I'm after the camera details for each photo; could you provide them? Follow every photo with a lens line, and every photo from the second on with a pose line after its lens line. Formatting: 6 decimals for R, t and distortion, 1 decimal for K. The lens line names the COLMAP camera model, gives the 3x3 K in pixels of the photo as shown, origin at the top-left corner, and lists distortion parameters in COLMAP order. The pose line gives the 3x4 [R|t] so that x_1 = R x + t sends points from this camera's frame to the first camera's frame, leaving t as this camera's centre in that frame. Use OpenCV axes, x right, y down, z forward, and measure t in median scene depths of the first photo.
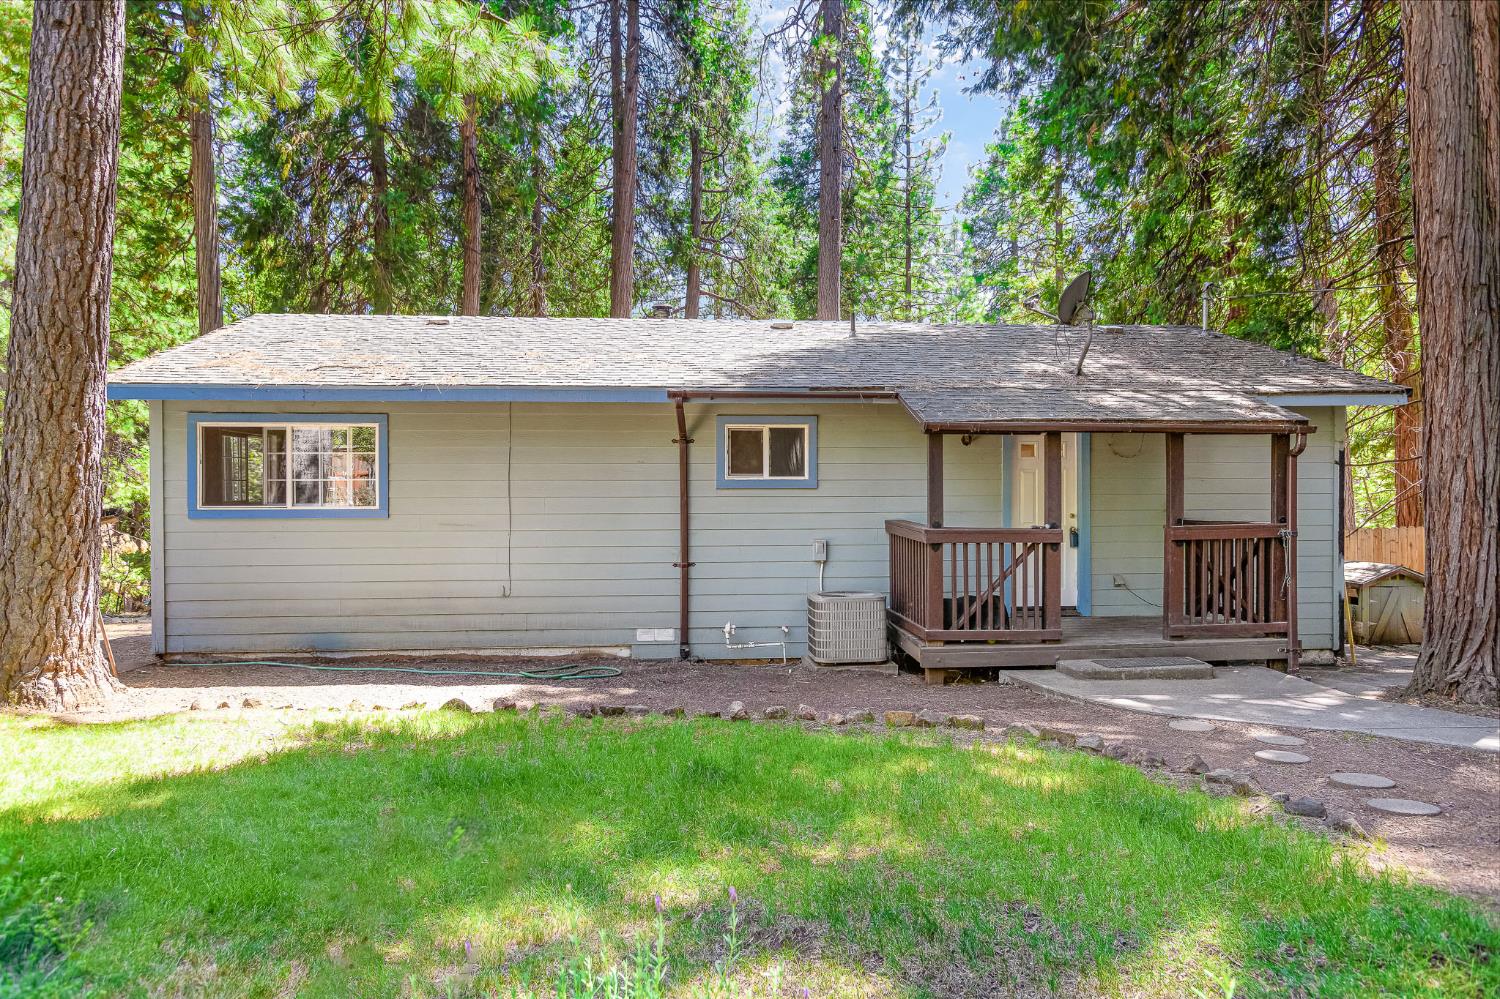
lens RADIAL K [[952.7, 0, 747.9], [0, 952.7, 499.7], [0, 0, 1]] dist [0.044910, 0.002054]
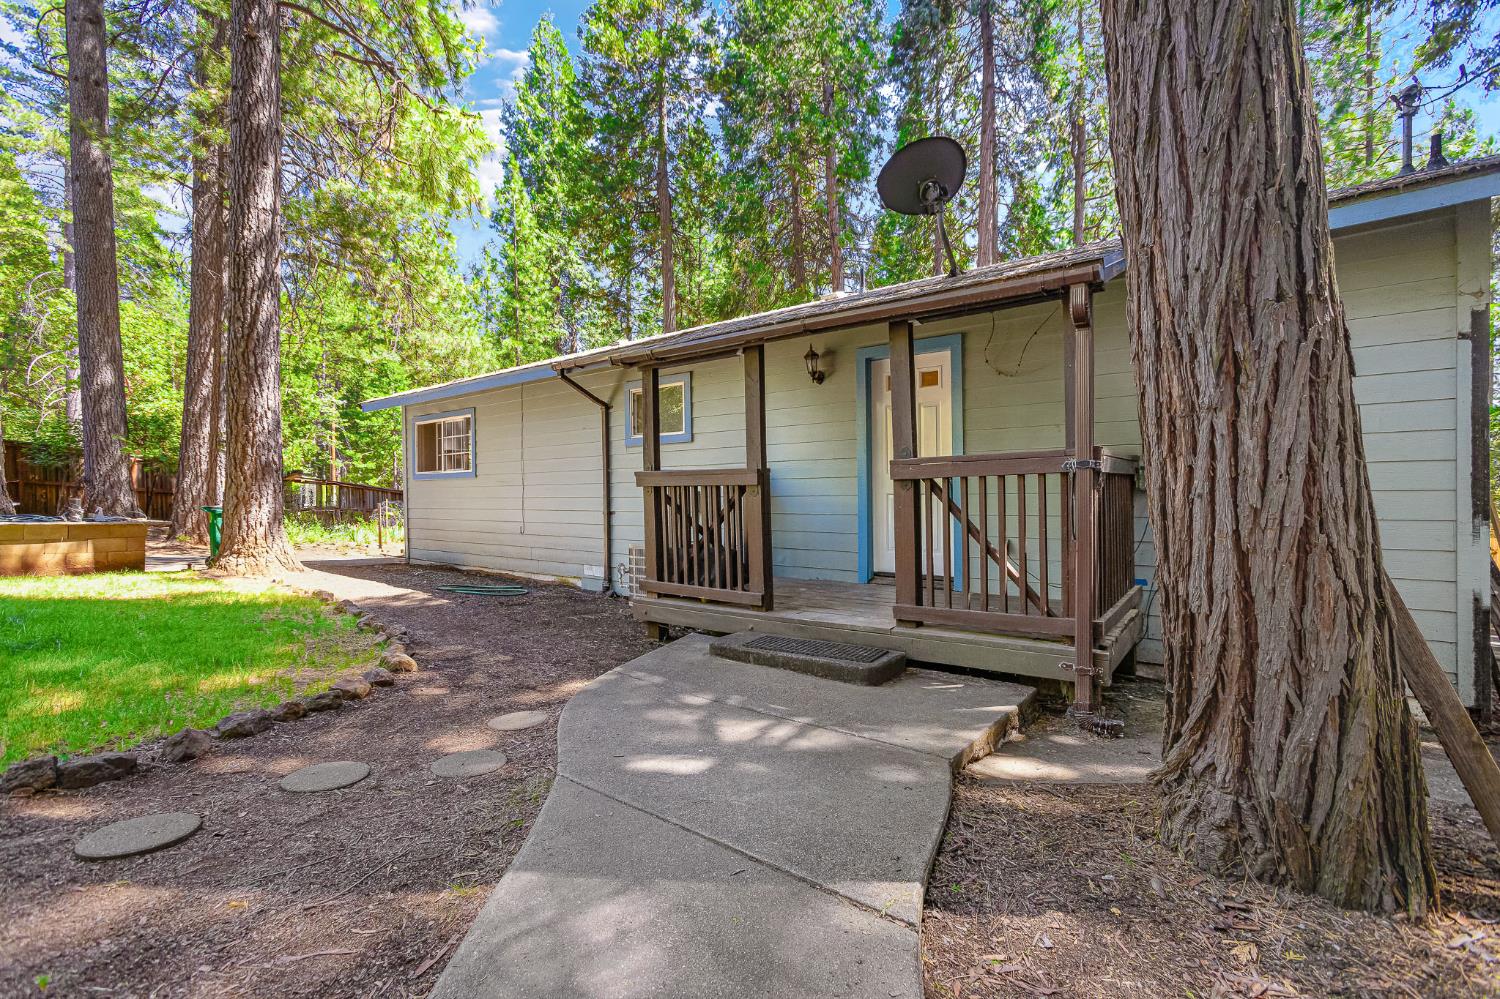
lens RADIAL K [[664.4, 0, 749.4], [0, 664.4, 502.9], [0, 0, 1]] dist [0.000930, 0.000263]
pose [[0.724795, 0.003309, -0.688956, 0.640553], [0.004886, 0.999939, 0.009943, 0.050545], [0.688947, -0.010573, 0.724735, 0.547769]]
